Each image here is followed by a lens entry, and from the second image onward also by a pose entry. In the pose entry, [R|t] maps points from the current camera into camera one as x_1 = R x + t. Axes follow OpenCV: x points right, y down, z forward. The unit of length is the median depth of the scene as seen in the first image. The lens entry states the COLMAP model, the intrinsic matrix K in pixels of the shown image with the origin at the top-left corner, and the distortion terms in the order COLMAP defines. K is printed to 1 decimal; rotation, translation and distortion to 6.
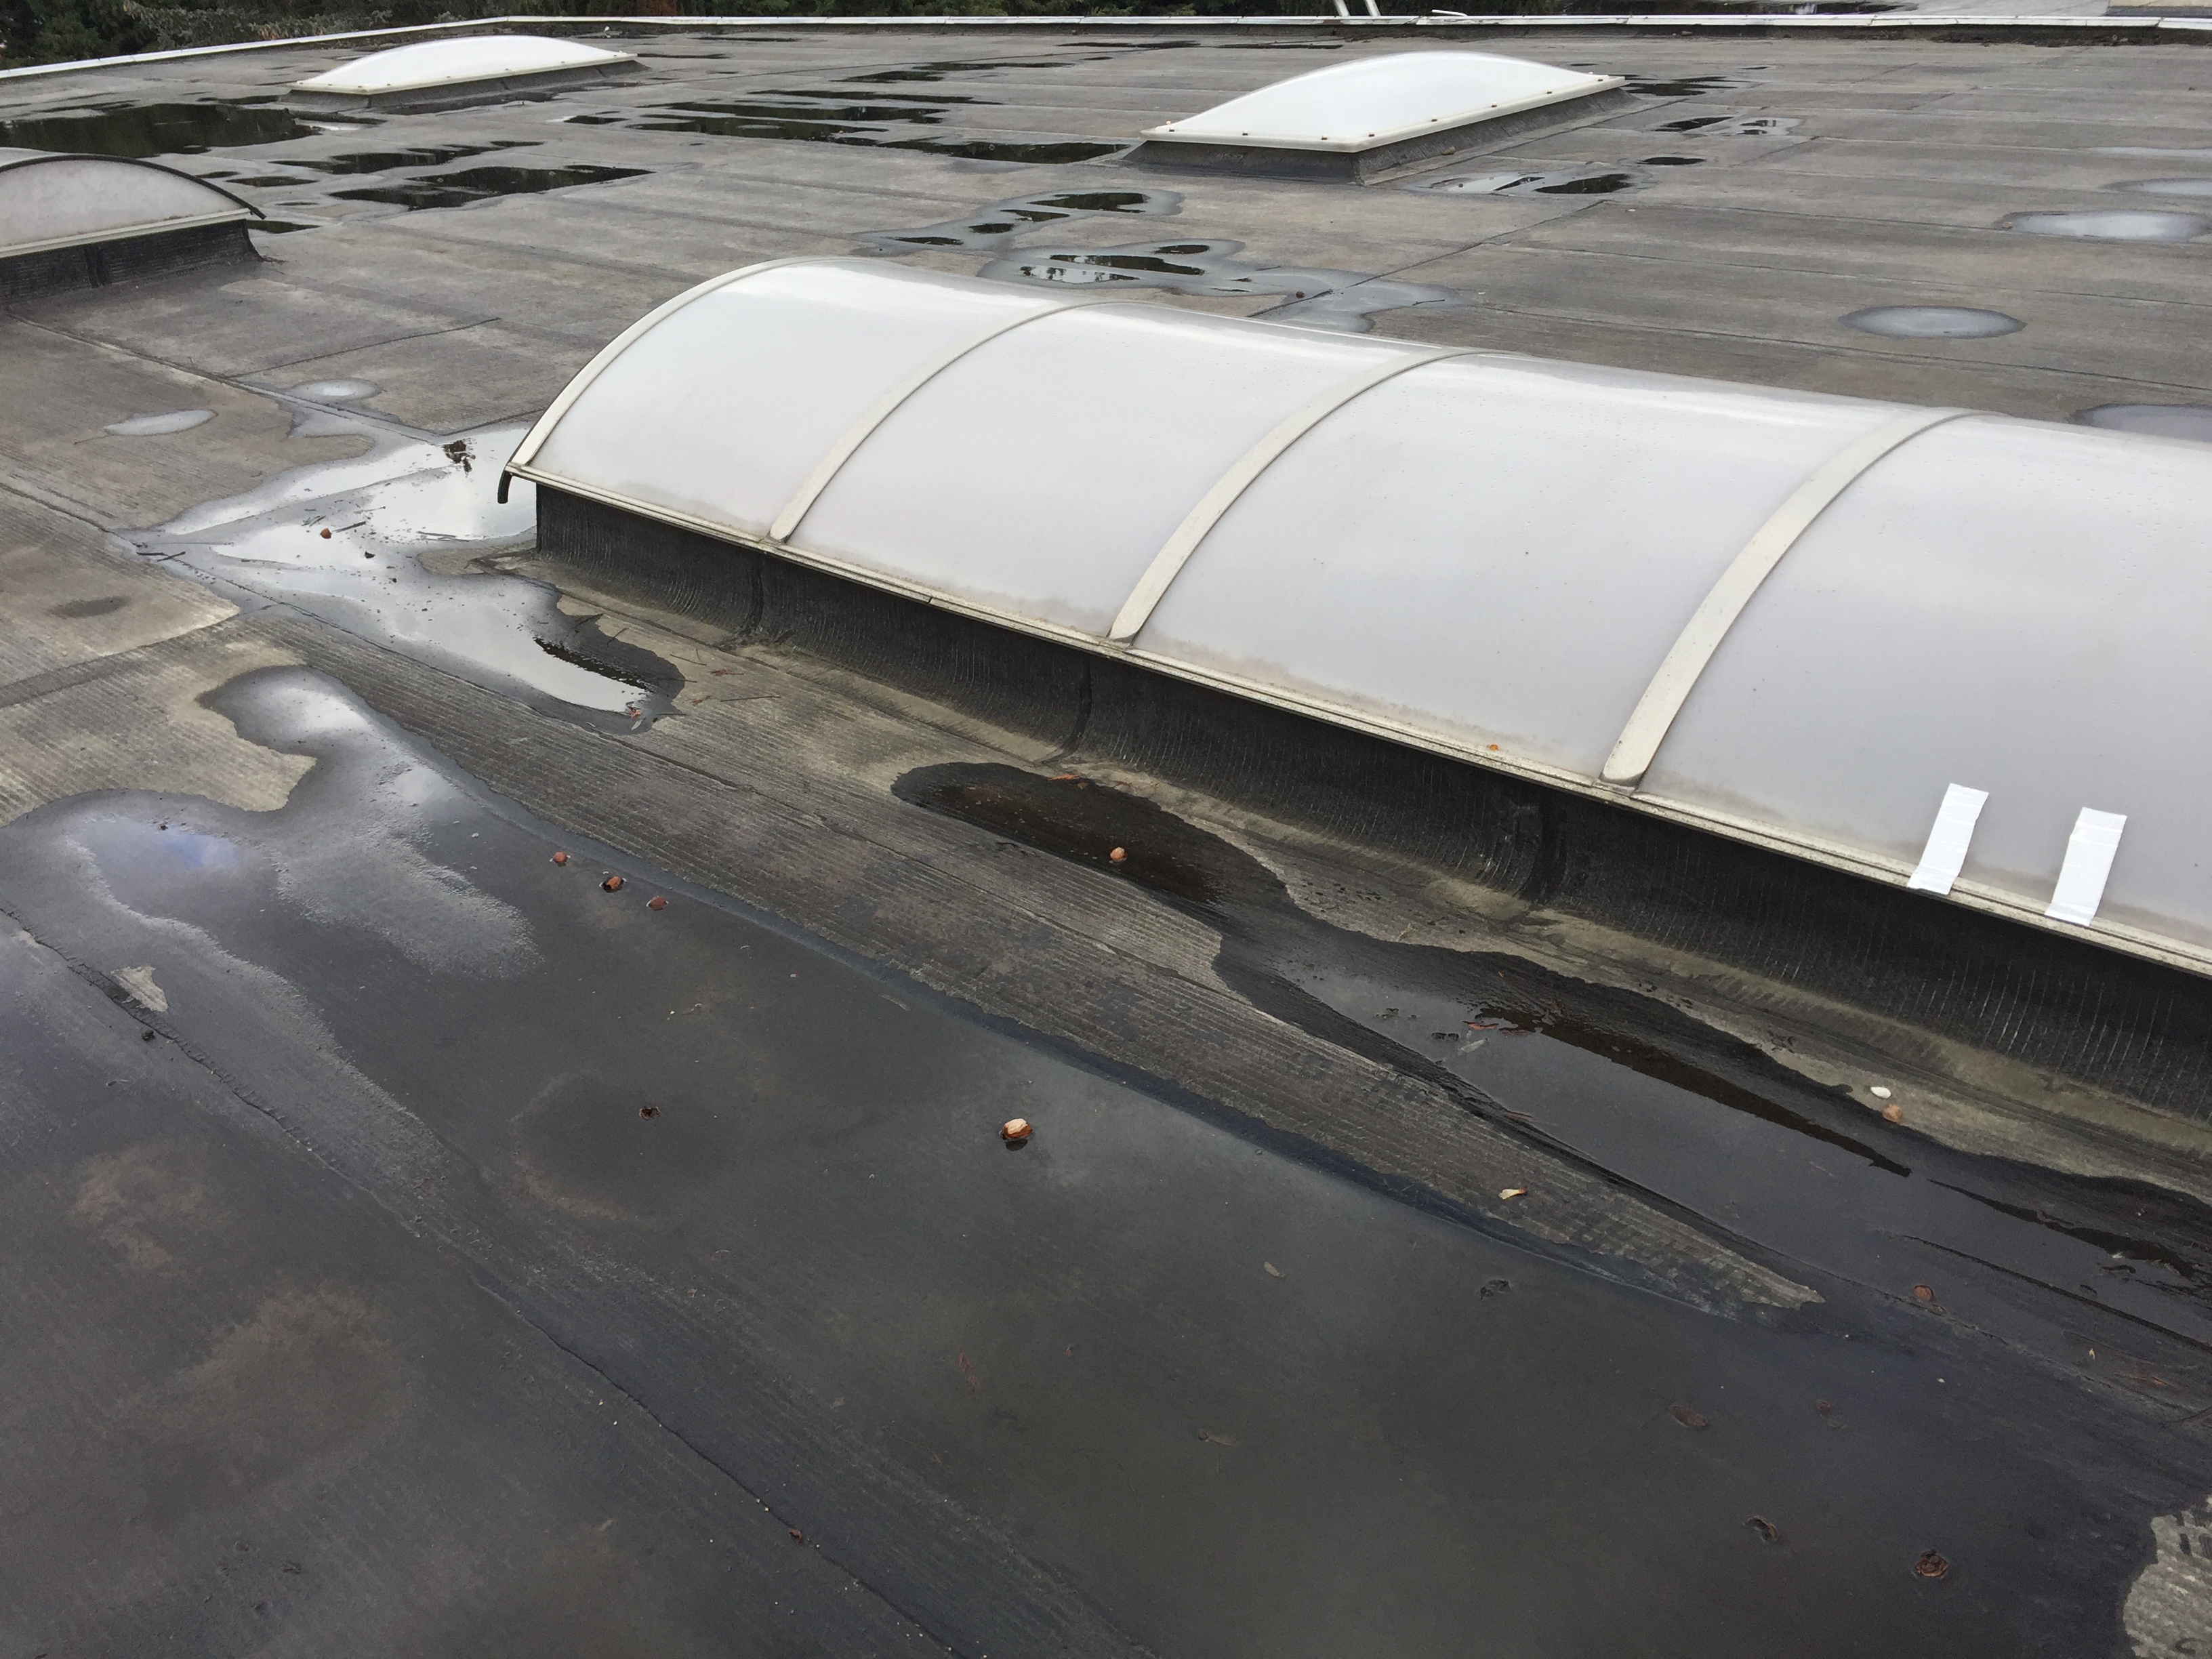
lens RADIAL K [[1899.5, 0, 1114.9], [0, 1899.5, 830.6], [0, 0, 1]] dist [0.101980, -0.161473]
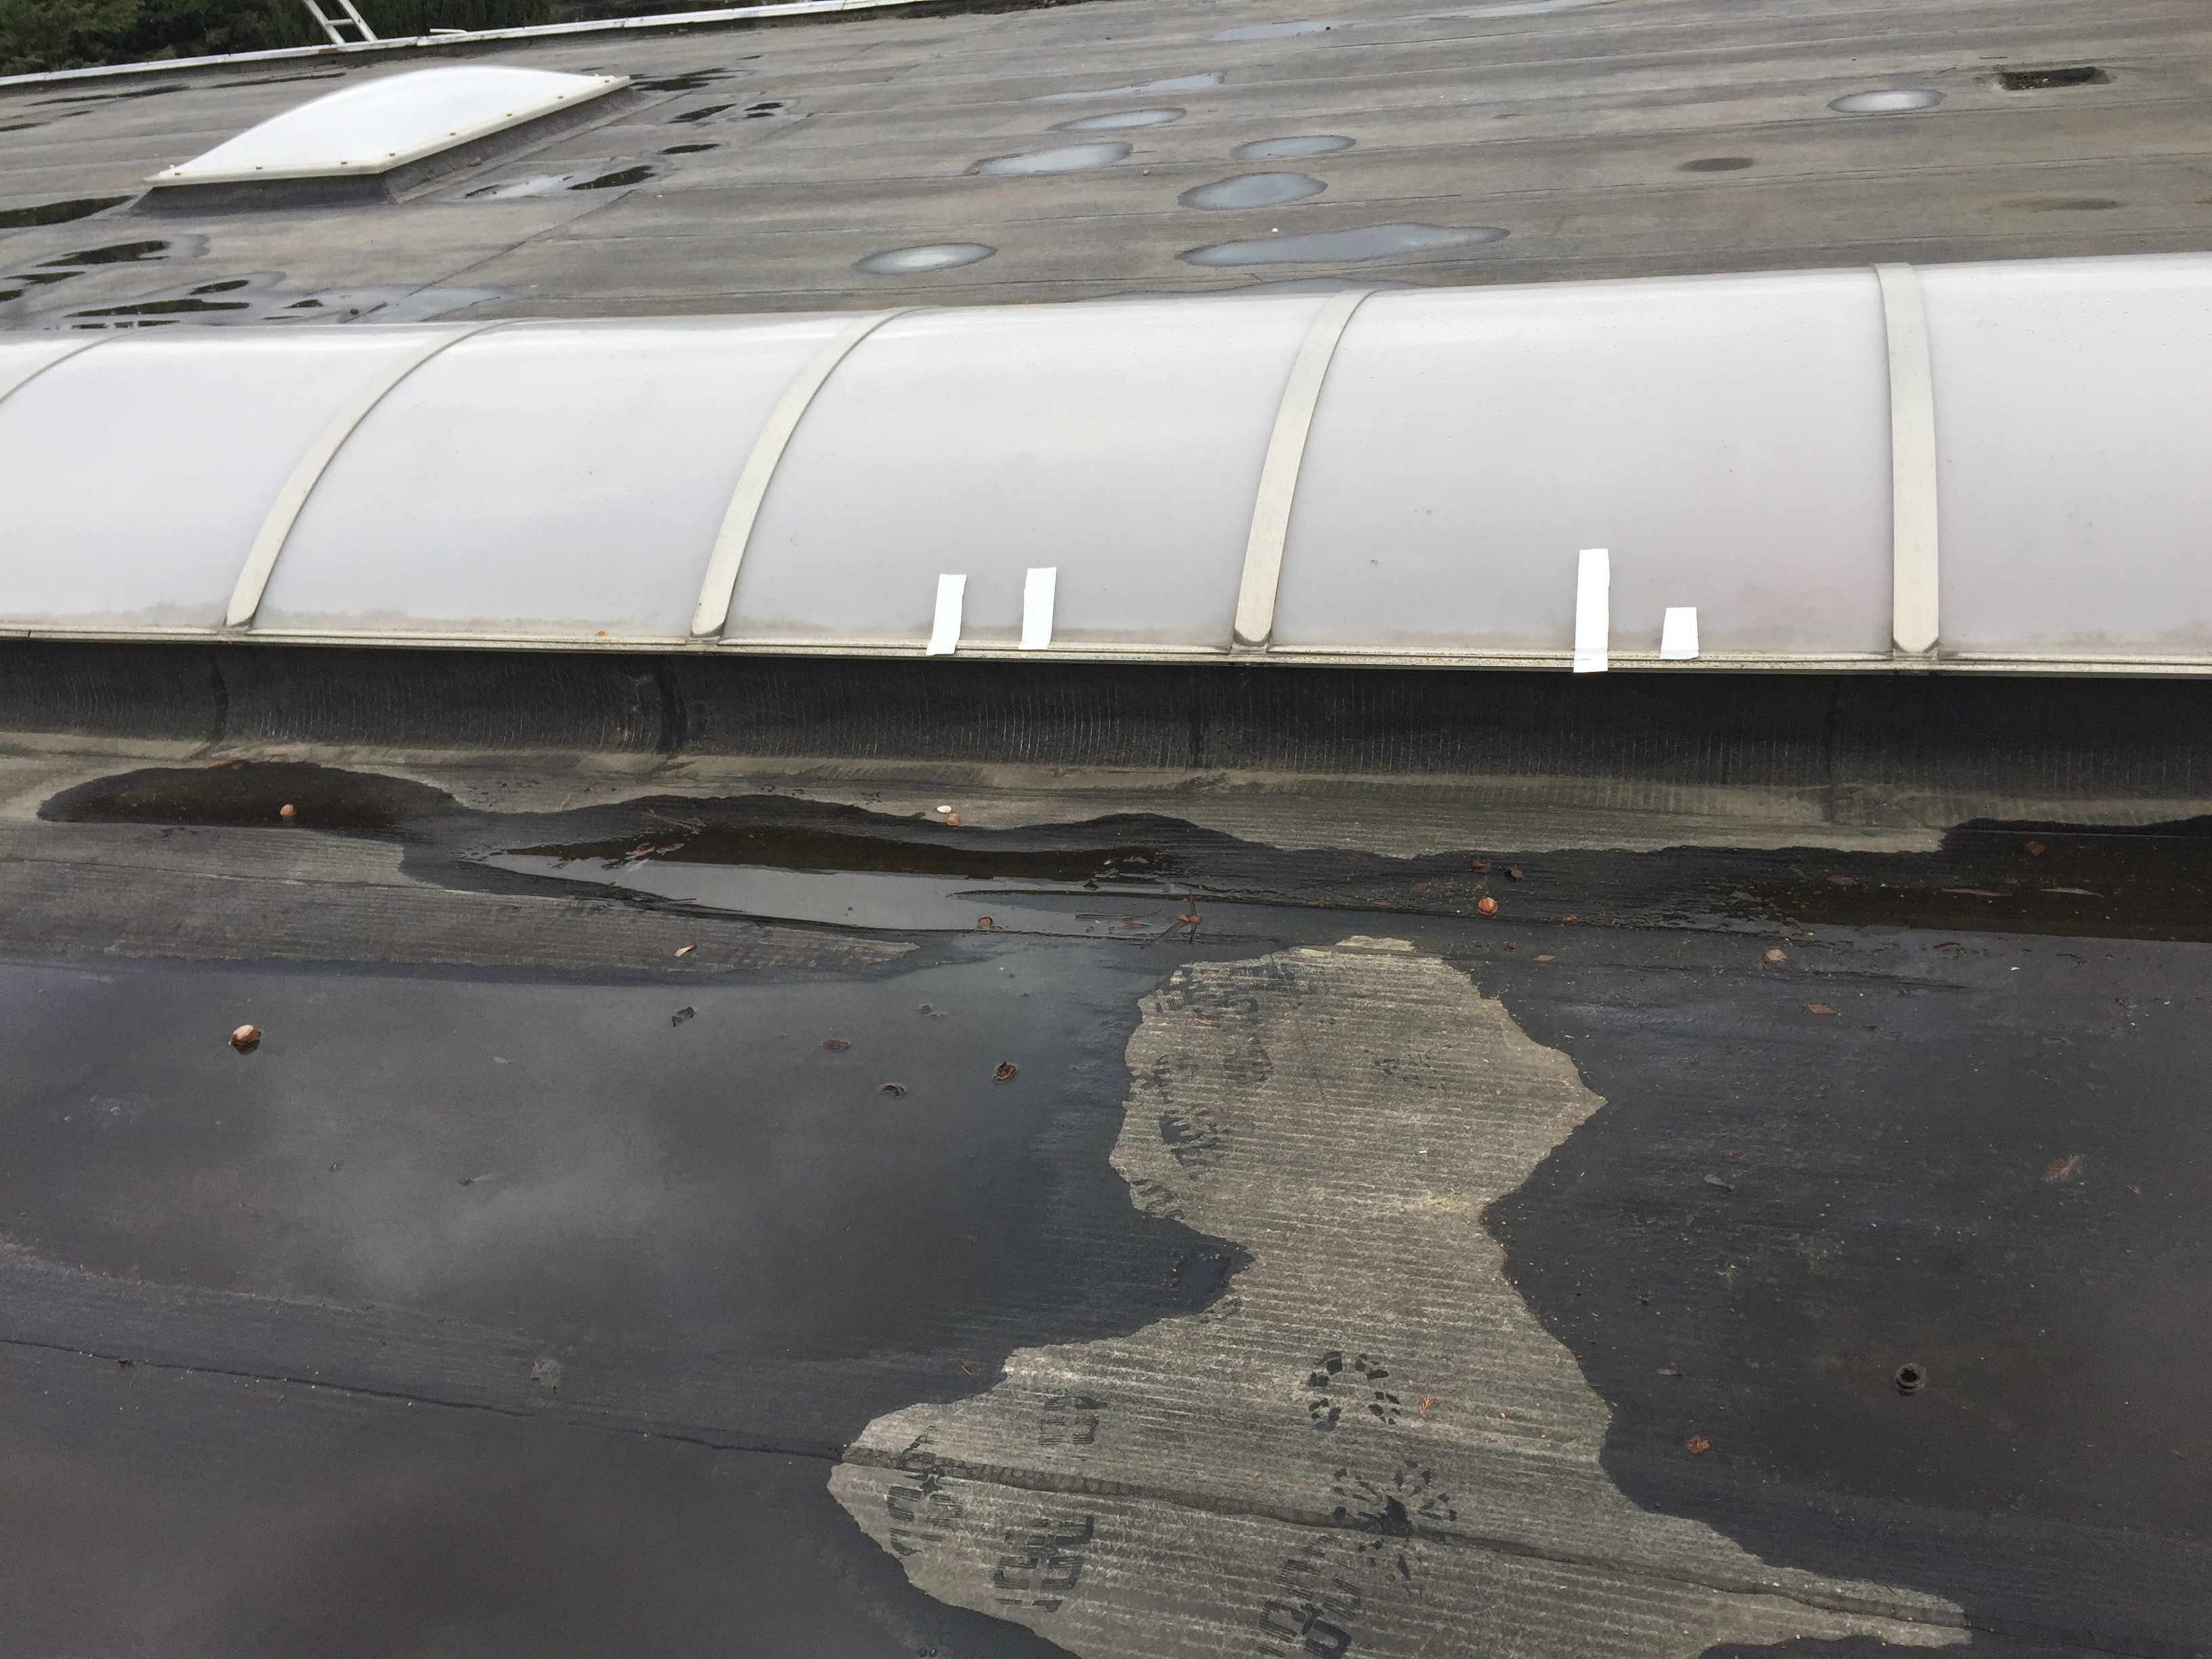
lens RADIAL K [[1899.5, 0, 1114.9], [0, 1899.5, 830.6], [0, 0, 1]] dist [0.101980, -0.161473]
pose [[0.891881, -0.247976, 0.378227, 0.003783], [0.249122, 0.967342, 0.046771, 0.078802], [-0.377473, 0.052510, 0.924531, -0.165745]]
